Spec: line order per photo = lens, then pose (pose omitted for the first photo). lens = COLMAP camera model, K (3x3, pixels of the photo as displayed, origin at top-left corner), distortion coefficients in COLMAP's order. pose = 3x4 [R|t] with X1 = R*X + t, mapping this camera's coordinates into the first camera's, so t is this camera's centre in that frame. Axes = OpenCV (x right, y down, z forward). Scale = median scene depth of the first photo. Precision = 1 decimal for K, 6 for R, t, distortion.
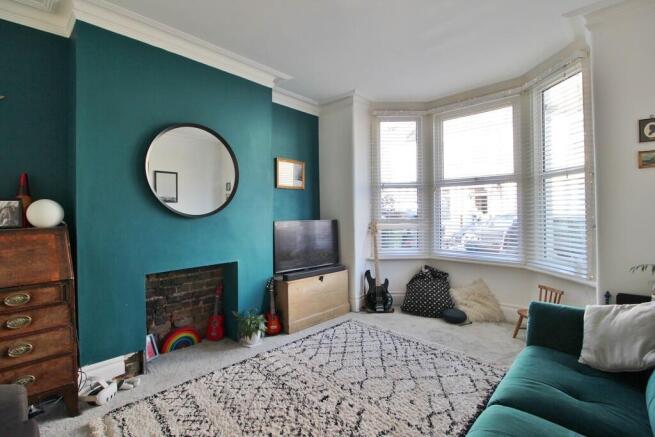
lens RADIAL K [[303.9, 0, 322.8], [0, 303.9, 211.5], [0, 0, 1]] dist [0.001643, -0.013589]
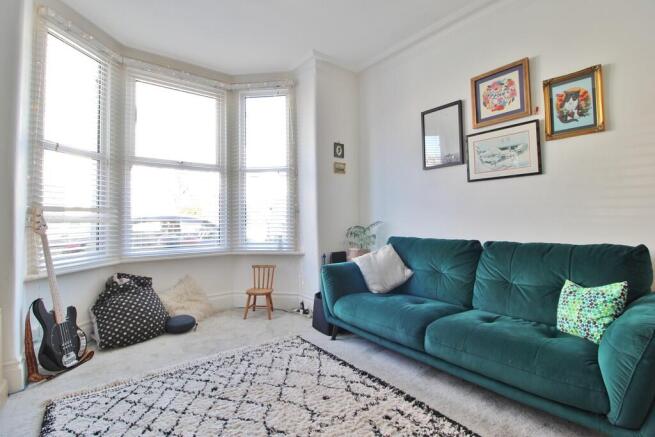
lens RADIAL K [[303.9, 0, 322.8], [0, 303.9, 211.5], [0, 0, 1]] dist [0.001643, -0.013589]
pose [[0.146264, 0.033592, 0.988675, -0.325871], [0.005923, 0.999376, -0.034831, 0.070825], [-0.989228, 0.010950, 0.145973, 0.491726]]
